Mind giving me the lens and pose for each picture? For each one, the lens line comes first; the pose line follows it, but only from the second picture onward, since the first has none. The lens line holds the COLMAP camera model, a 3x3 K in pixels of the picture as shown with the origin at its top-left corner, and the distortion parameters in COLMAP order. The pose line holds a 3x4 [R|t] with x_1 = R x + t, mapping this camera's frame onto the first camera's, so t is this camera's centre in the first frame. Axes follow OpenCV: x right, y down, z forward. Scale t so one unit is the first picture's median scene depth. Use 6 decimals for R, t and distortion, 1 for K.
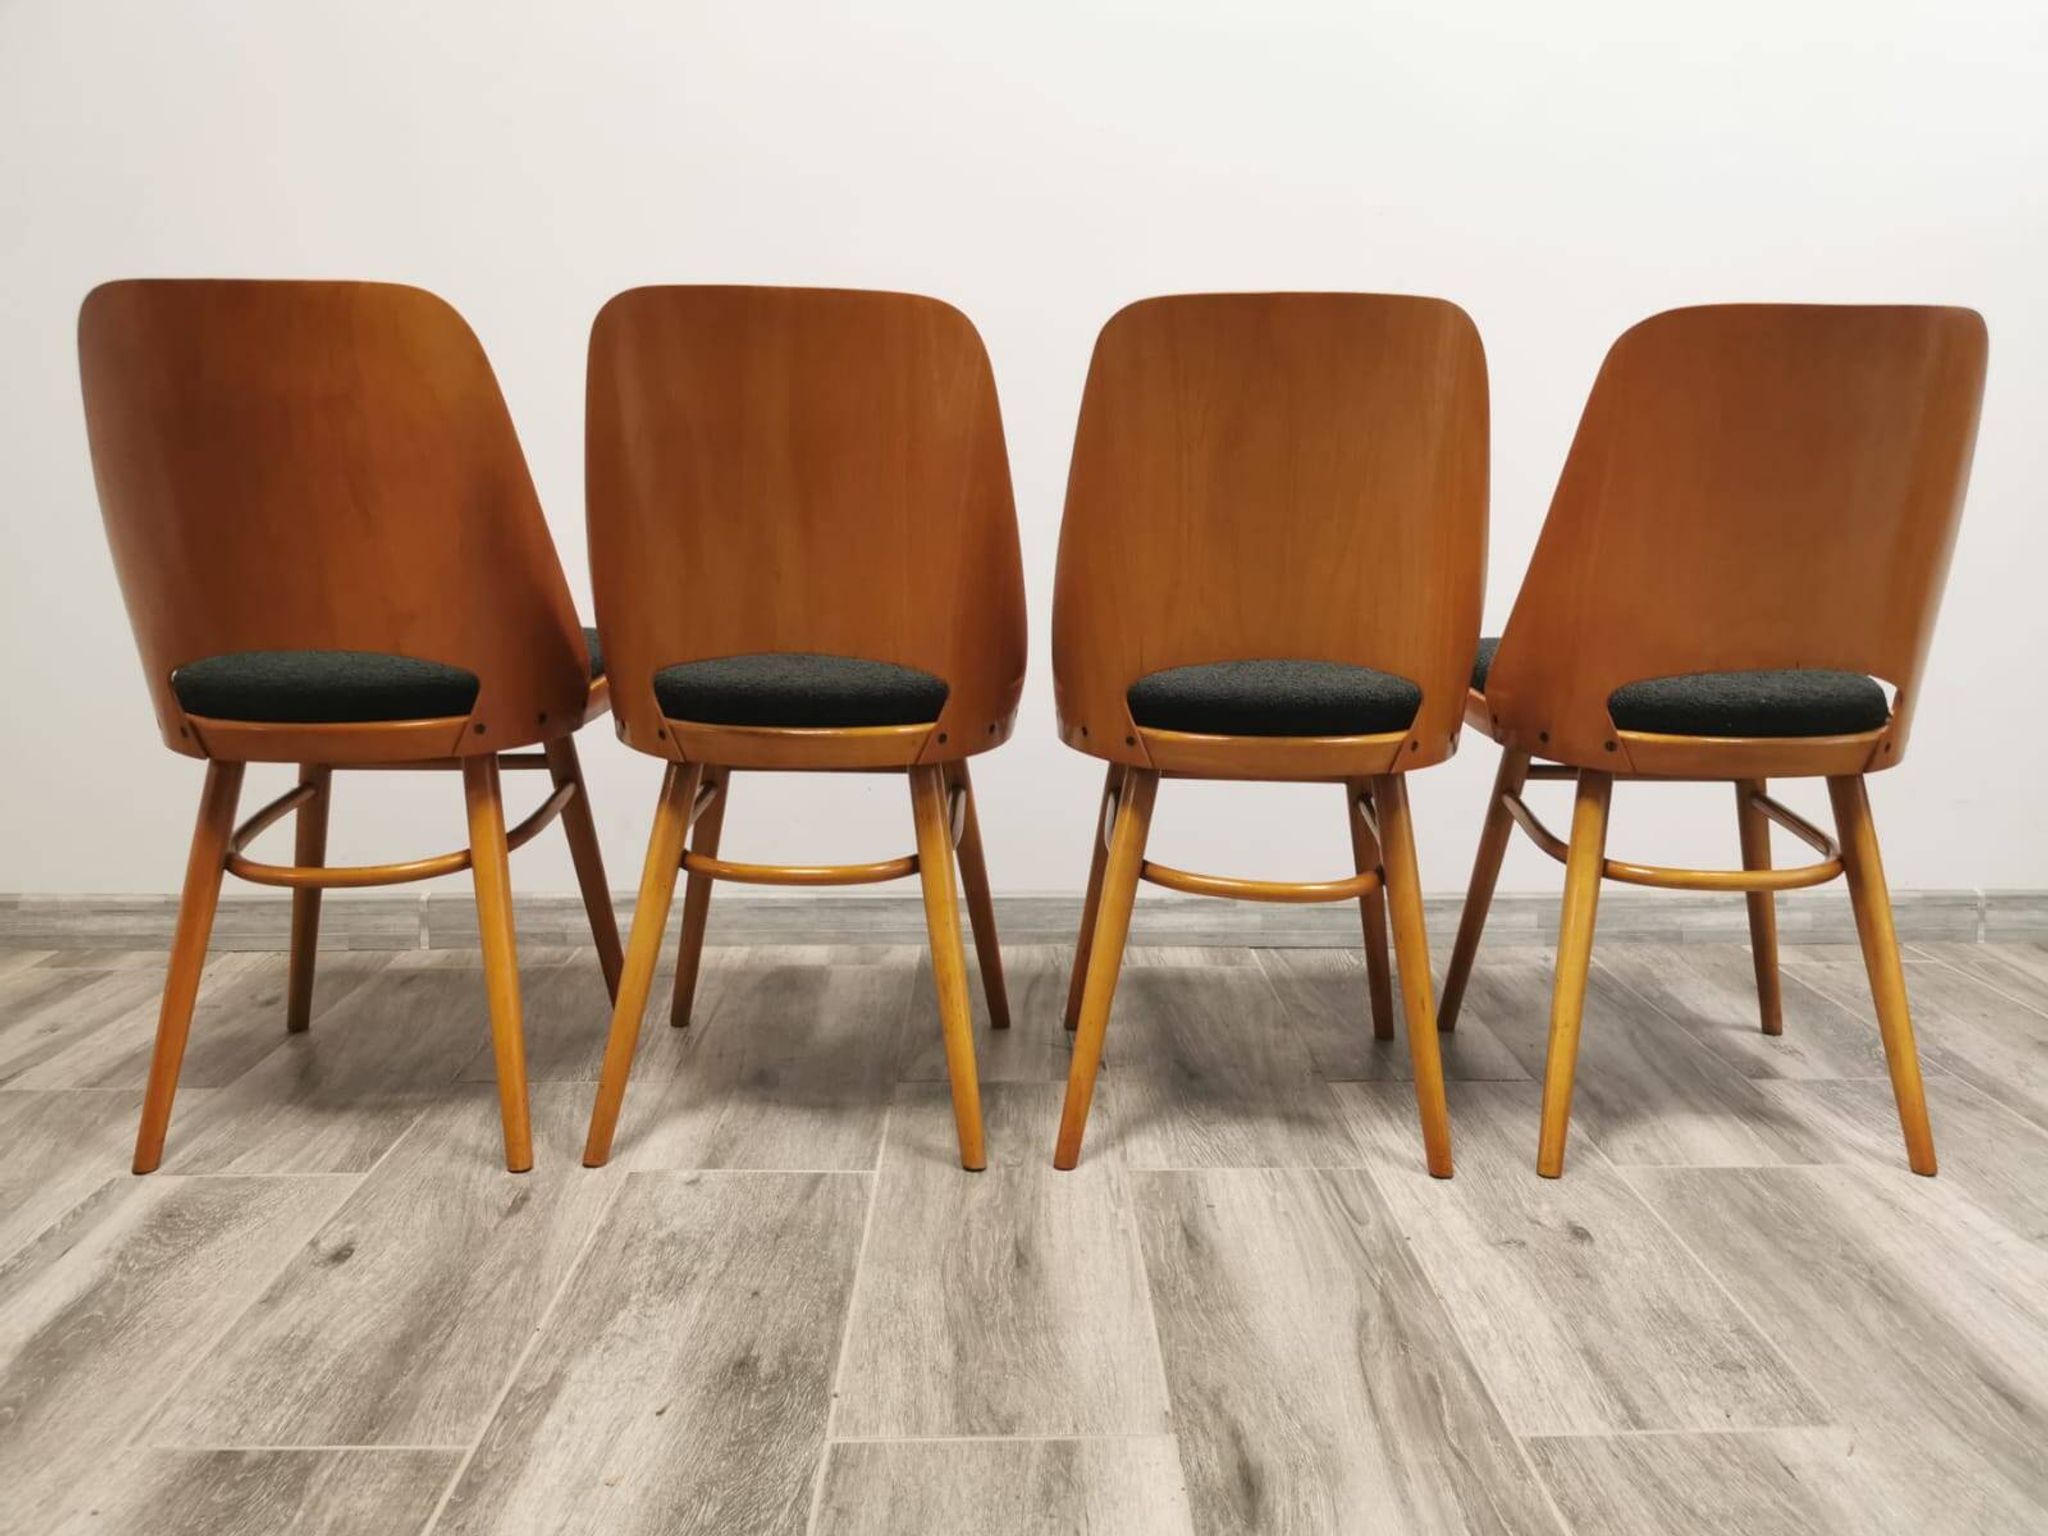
lens RADIAL K [[1645.7, 0, 1061.7], [0, 1645.7, 760.0], [0, 0, 1]] dist [0.068748, -0.112376]
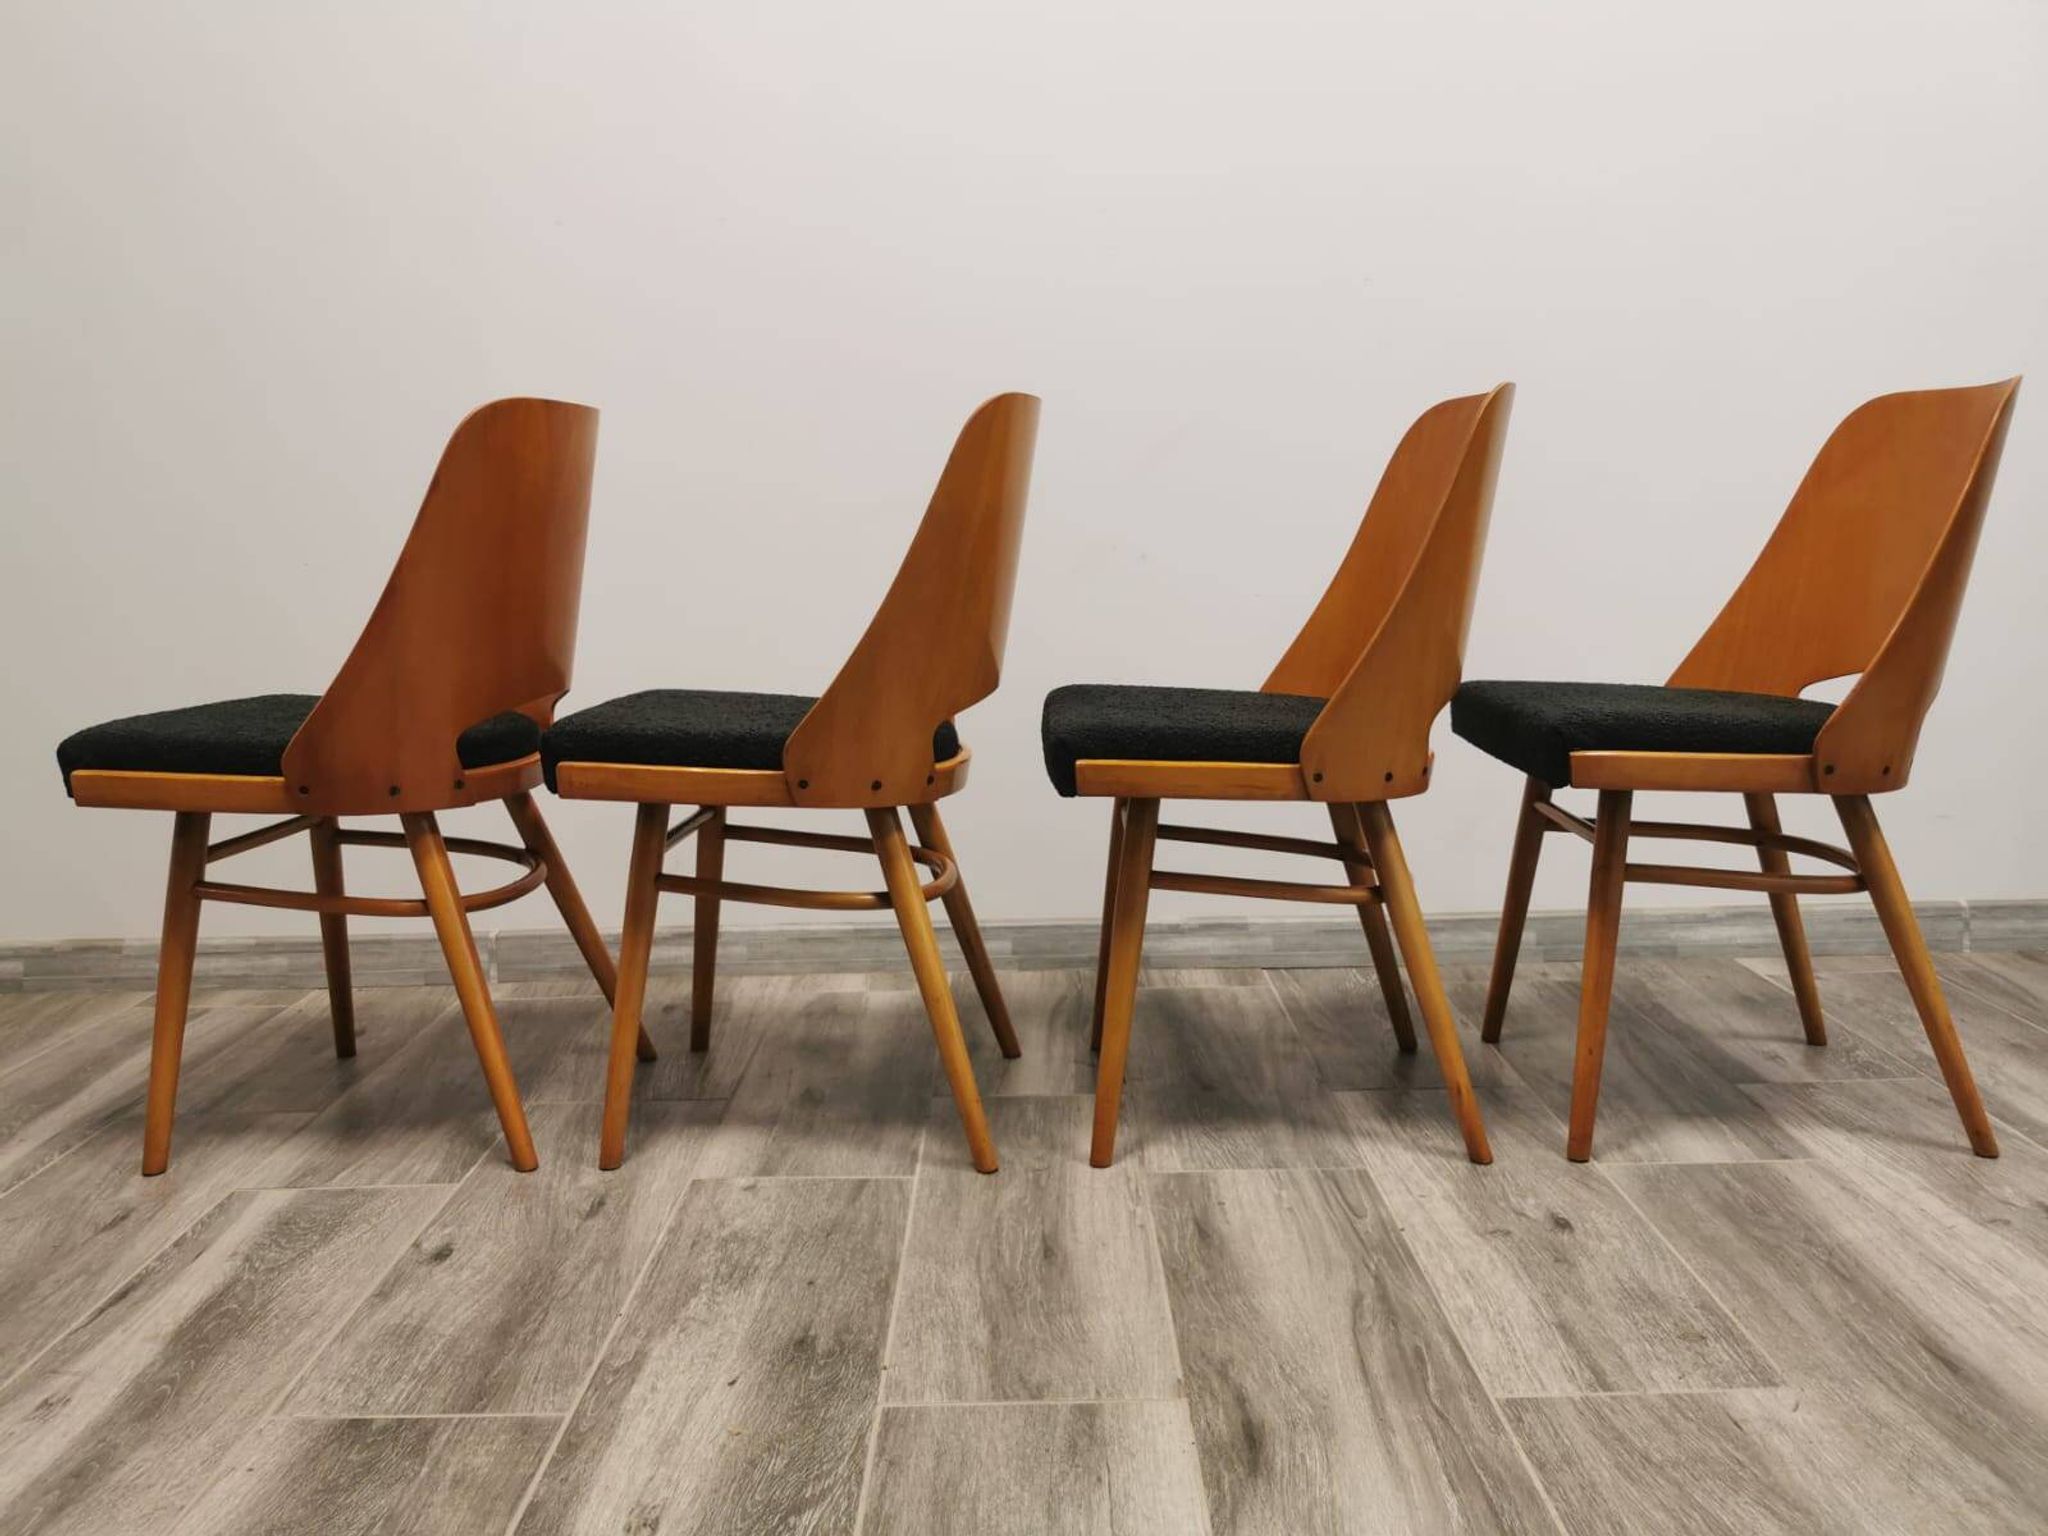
lens RADIAL K [[1645.7, 0, 1030.4], [0, 1645.7, 767.9], [0, 0, 1]] dist [0.068748, -0.112376]
pose [[0.999155, -0.021767, -0.034853, 0.008331], [0.021301, 0.999679, -0.013684, -0.005721], [0.035140, 0.012931, 0.999299, -0.099434]]
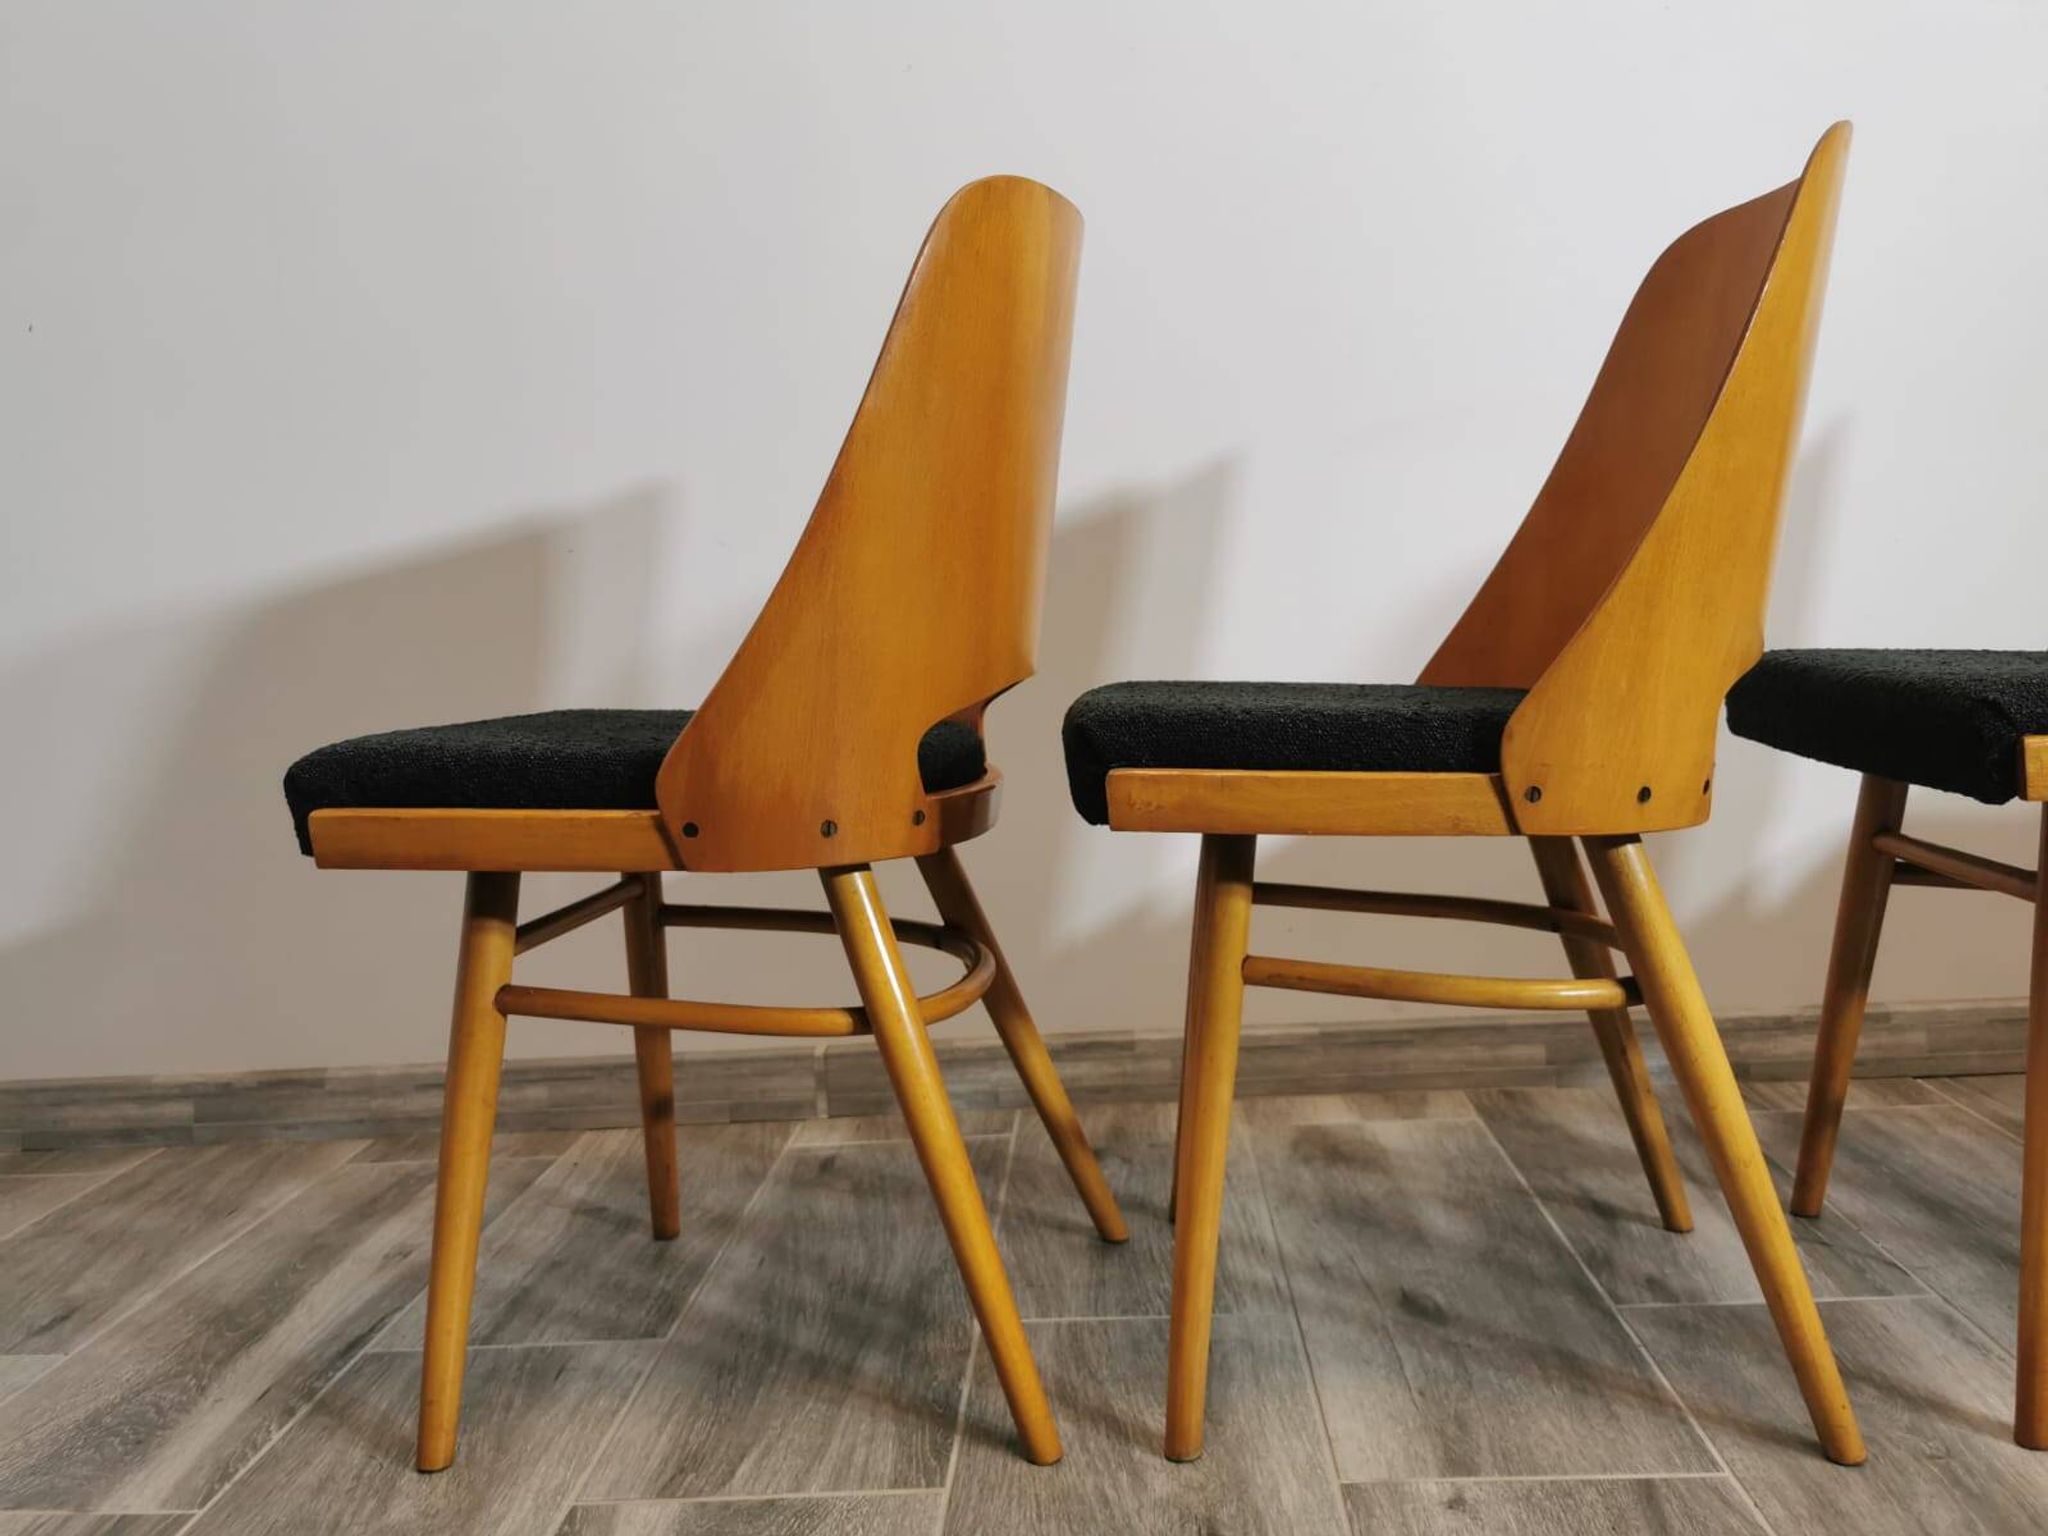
lens RADIAL K [[1645.7, 0, 1027.2], [0, 1645.7, 767.1], [0, 0, 1]] dist [0.068748, -0.112376]
pose [[0.994518, -0.055363, -0.088712, -0.316472], [0.049428, 0.996477, -0.067755, 0.009861], [0.092150, 0.062998, 0.993750, 0.337257]]
